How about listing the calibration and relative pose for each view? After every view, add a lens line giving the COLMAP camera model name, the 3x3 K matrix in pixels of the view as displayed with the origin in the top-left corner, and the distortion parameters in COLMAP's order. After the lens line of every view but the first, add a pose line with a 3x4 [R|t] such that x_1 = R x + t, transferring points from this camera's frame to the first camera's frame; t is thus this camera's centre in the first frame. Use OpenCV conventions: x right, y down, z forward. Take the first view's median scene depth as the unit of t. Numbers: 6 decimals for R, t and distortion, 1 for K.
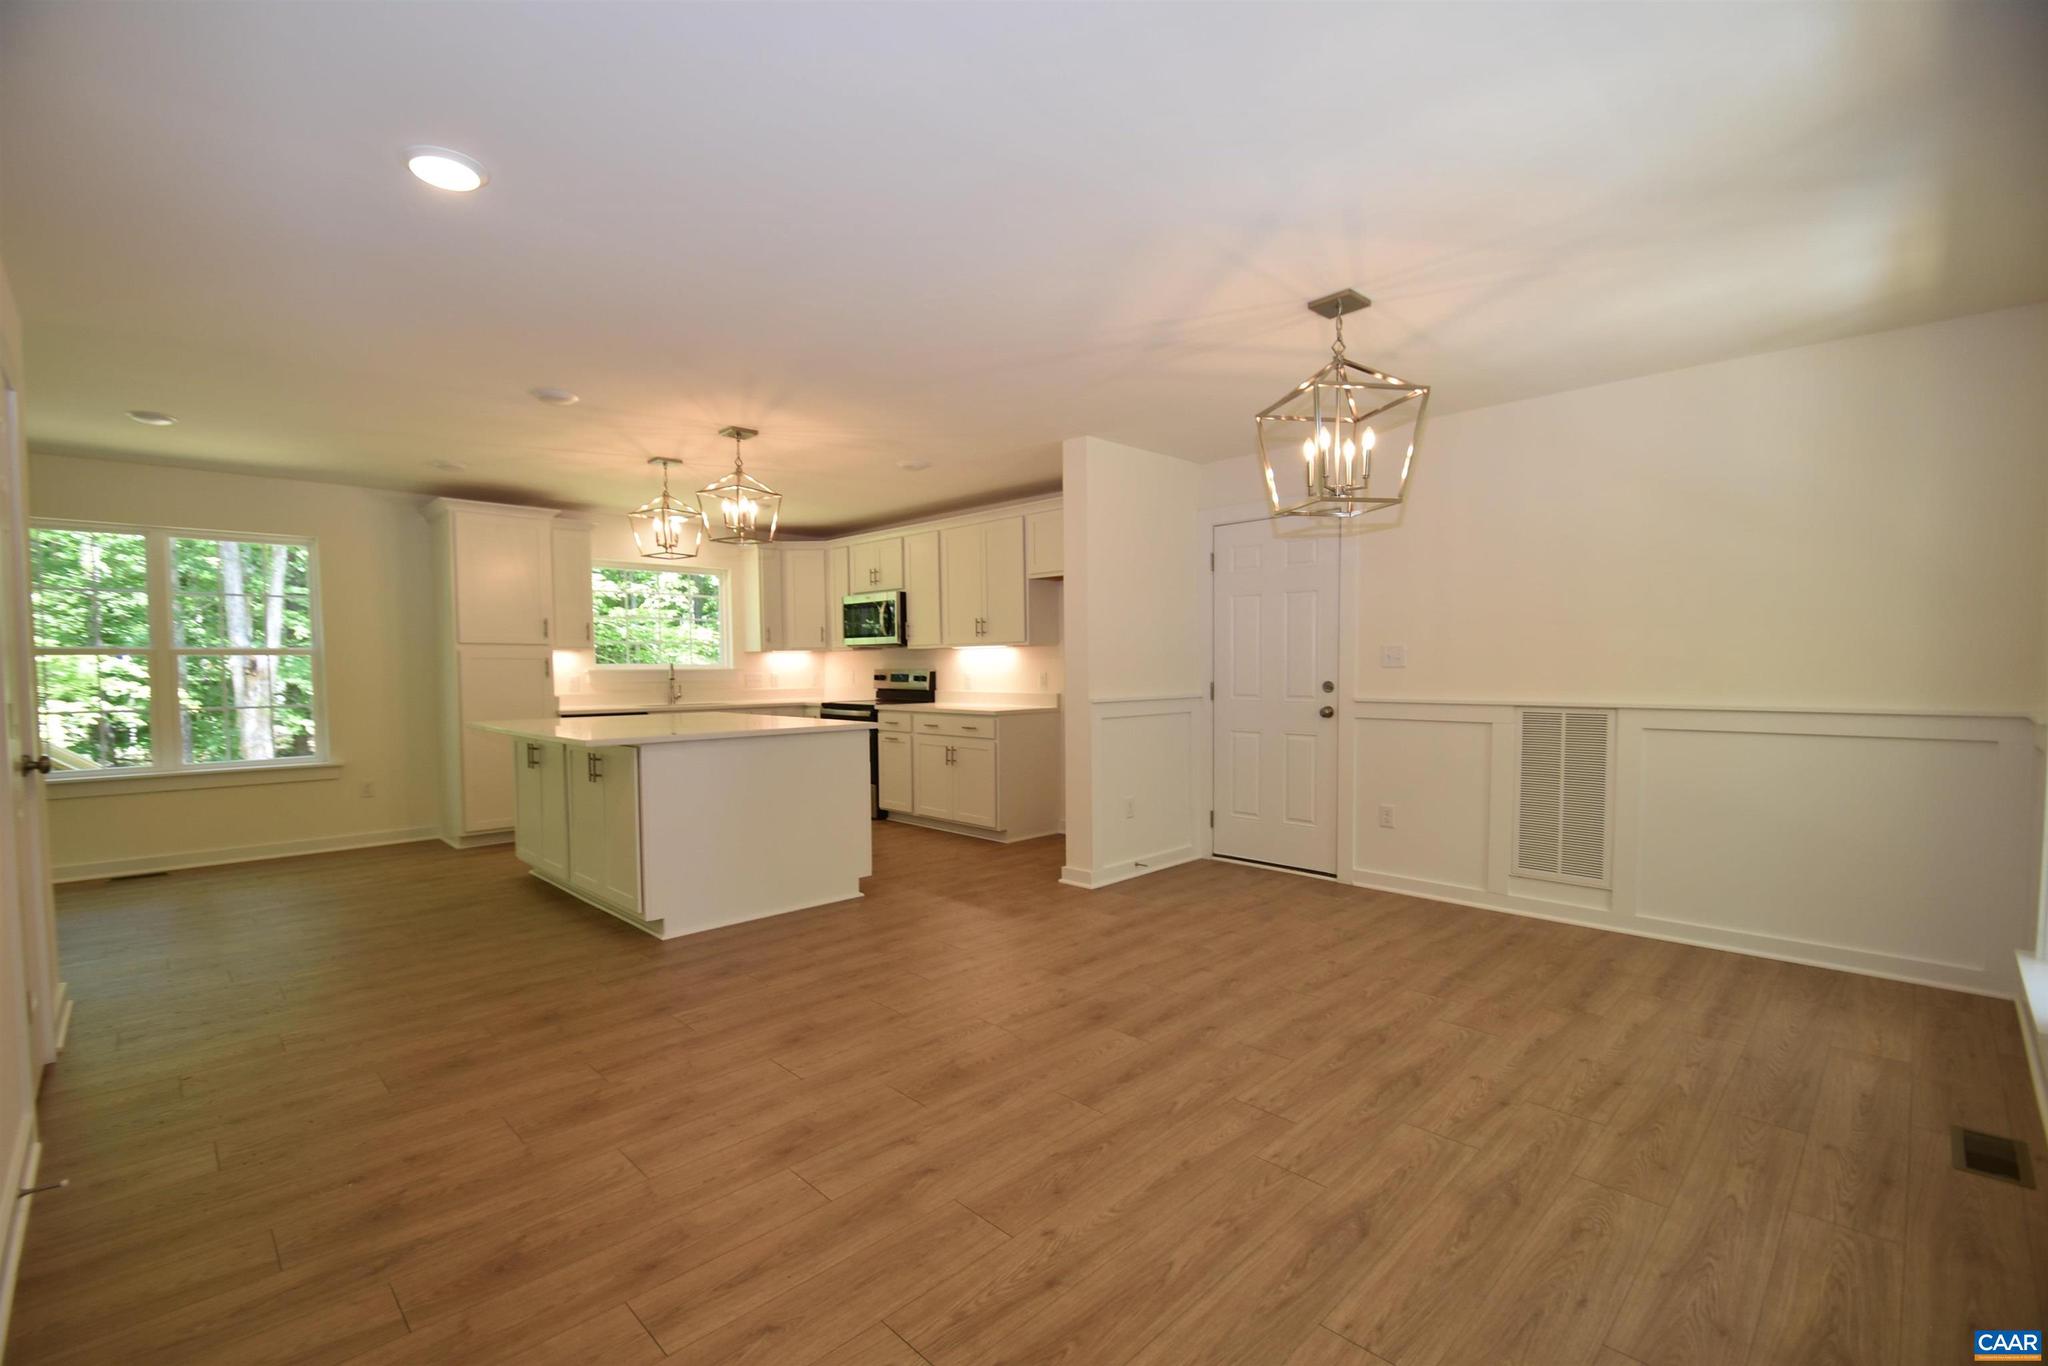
lens RADIAL K [[896.8, 0, 1006.2], [0, 896.8, 706.8], [0, 0, 1]] dist [0.010432, -0.012619]
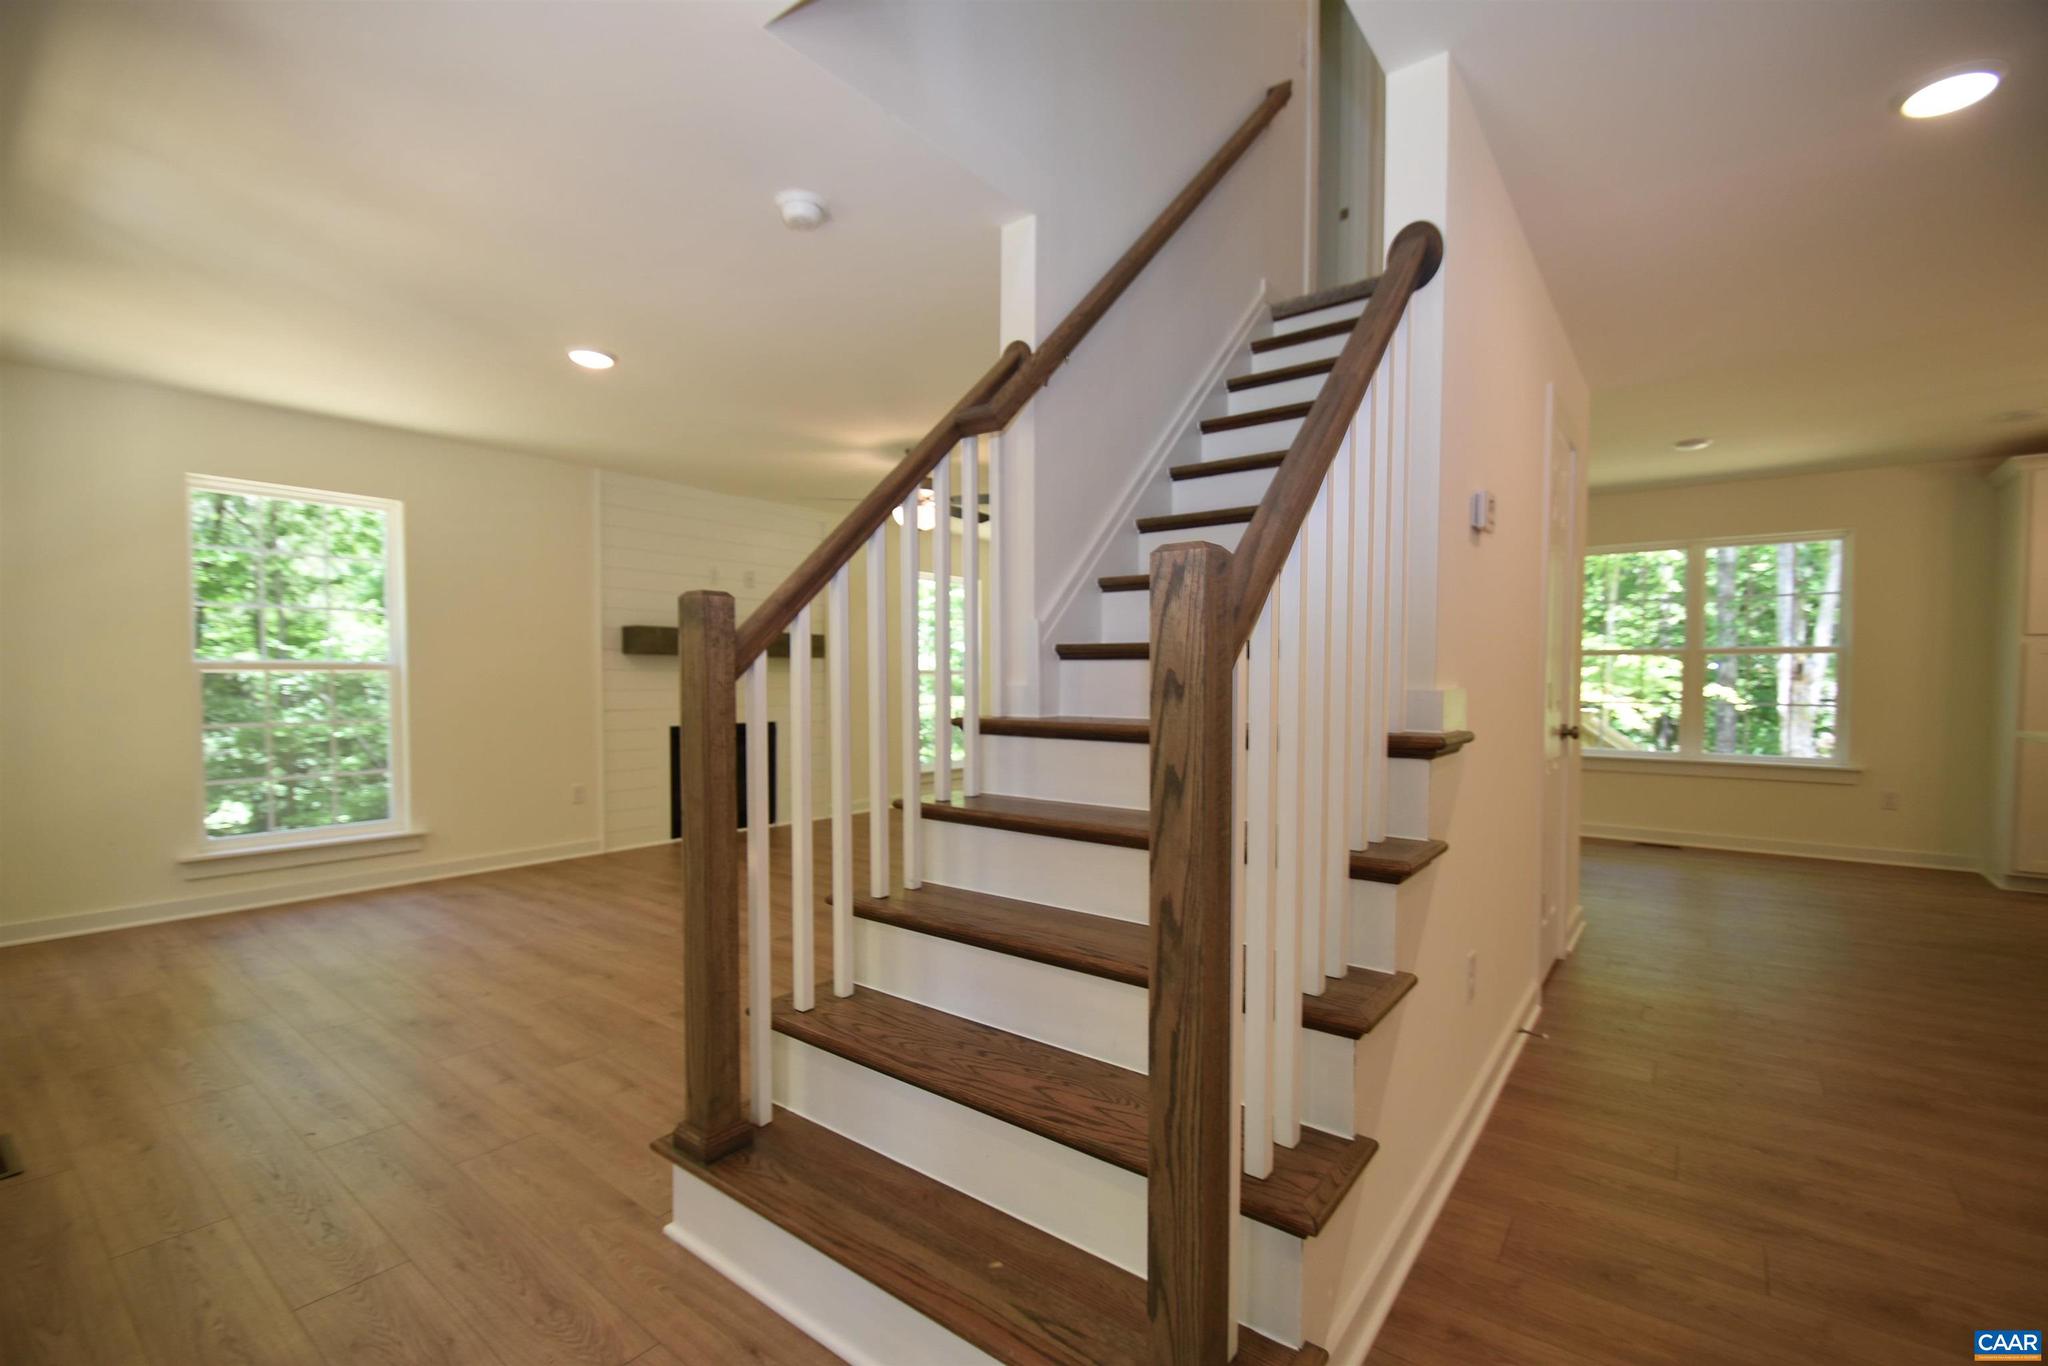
lens RADIAL K [[896.8, 0, 1009.2], [0, 896.8, 717.9], [0, 0, 1]] dist [0.010432, -0.012619]
pose [[0.142015, 0.051799, -0.988508, 0.057051], [-0.047417, 0.997839, 0.045476, 0.011192], [0.988728, 0.040413, 0.144164, -0.009511]]
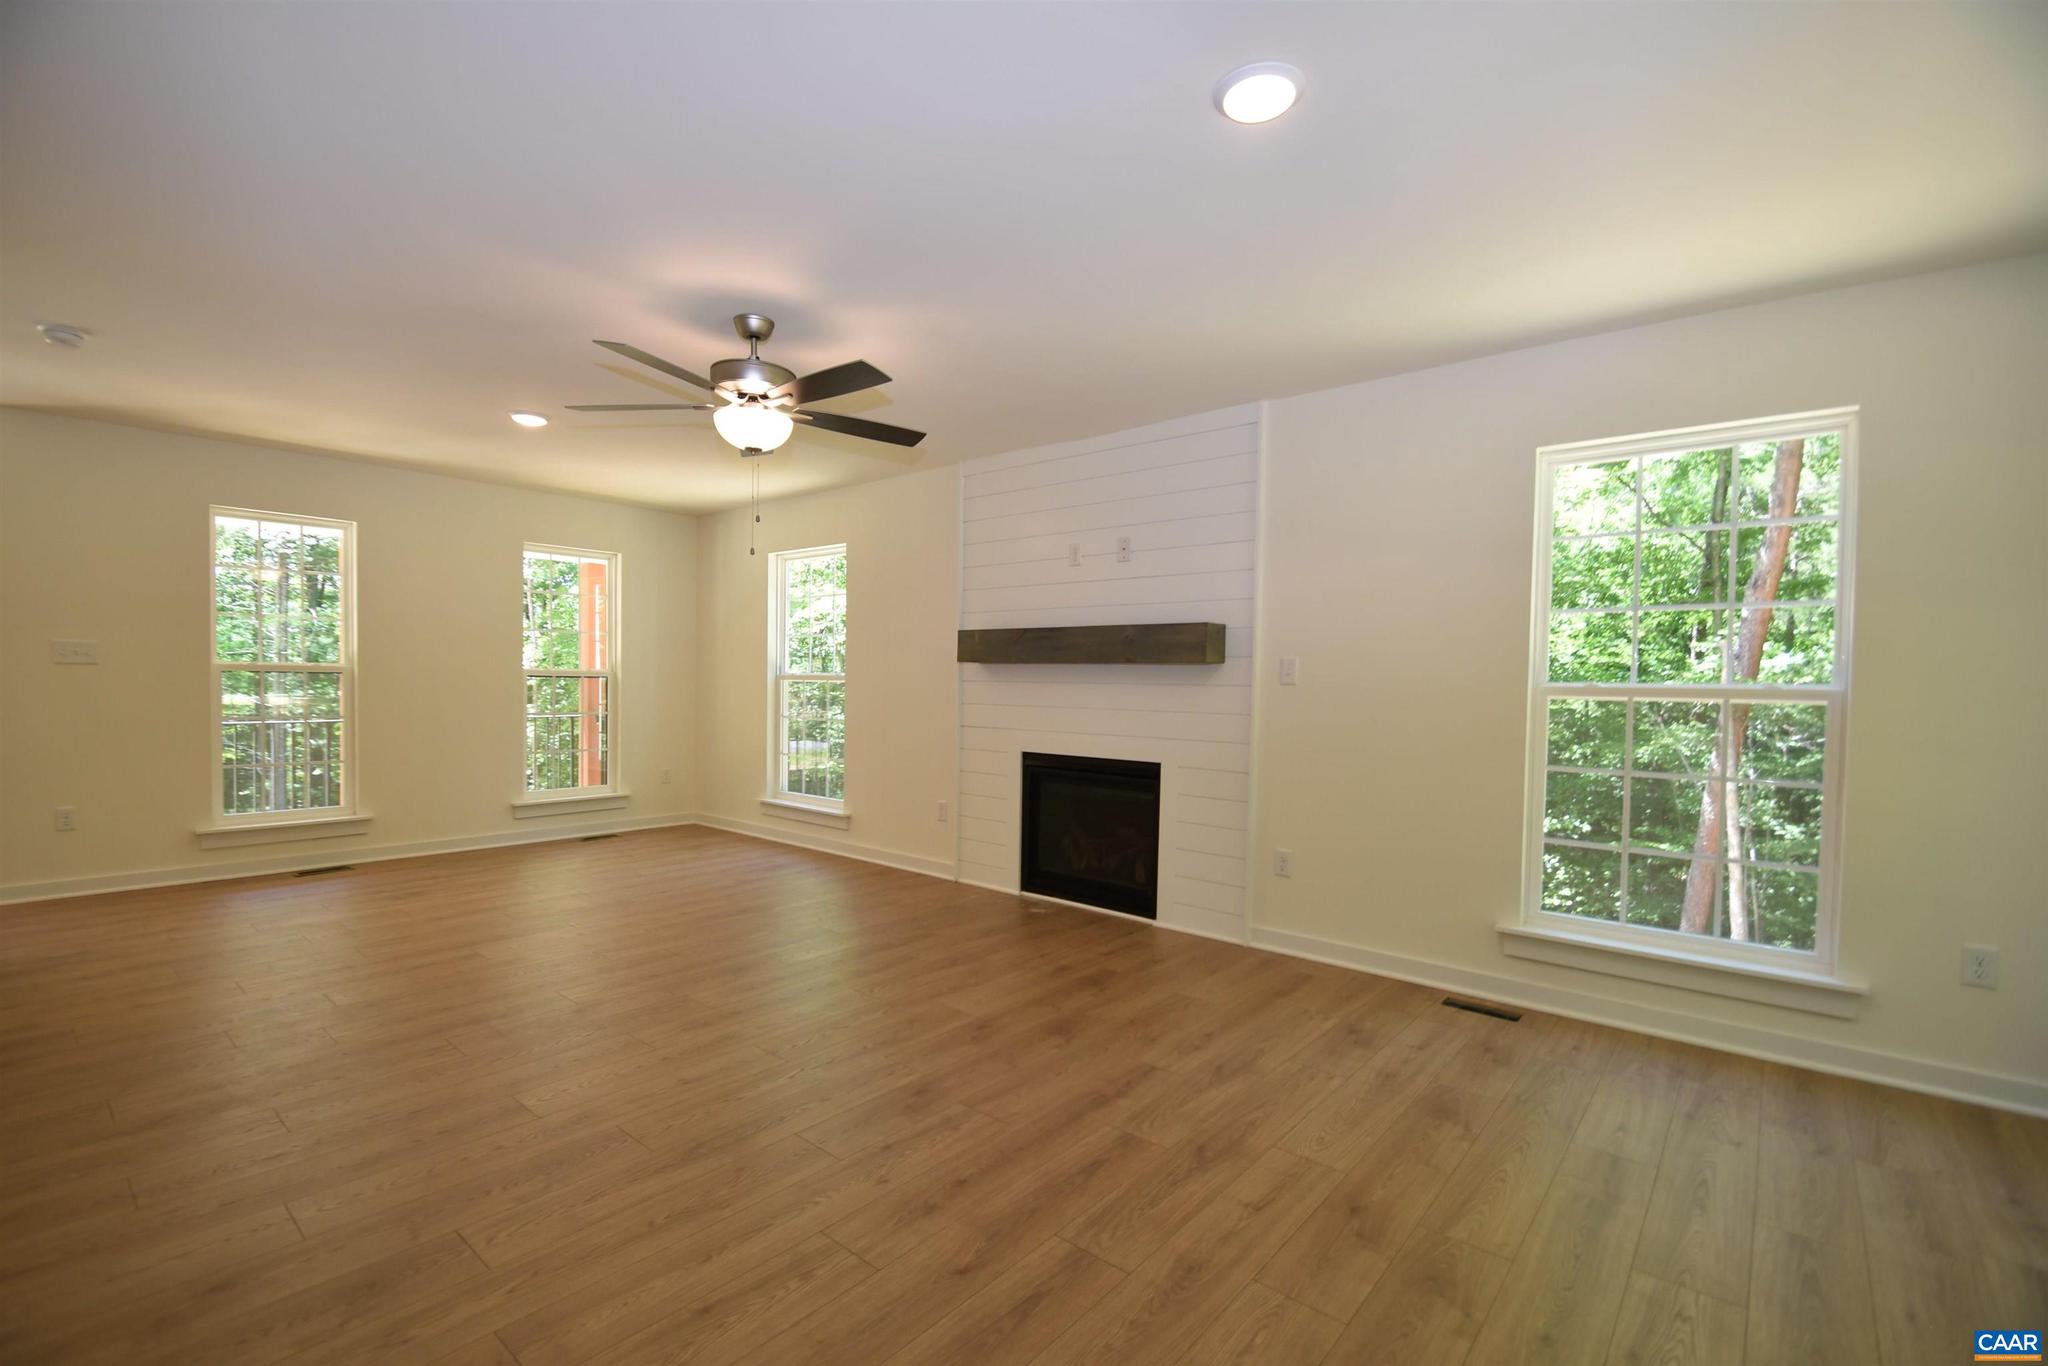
lens RADIAL K [[896.8, 0, 1005.2], [0, 896.8, 706.0], [0, 0, 1]] dist [0.010432, -0.012619]
pose [[-0.996220, 0.001765, -0.086853, -1.032227], [-0.005353, 0.996646, 0.081658, -0.027094], [0.086706, 0.081814, -0.992869, 0.642114]]
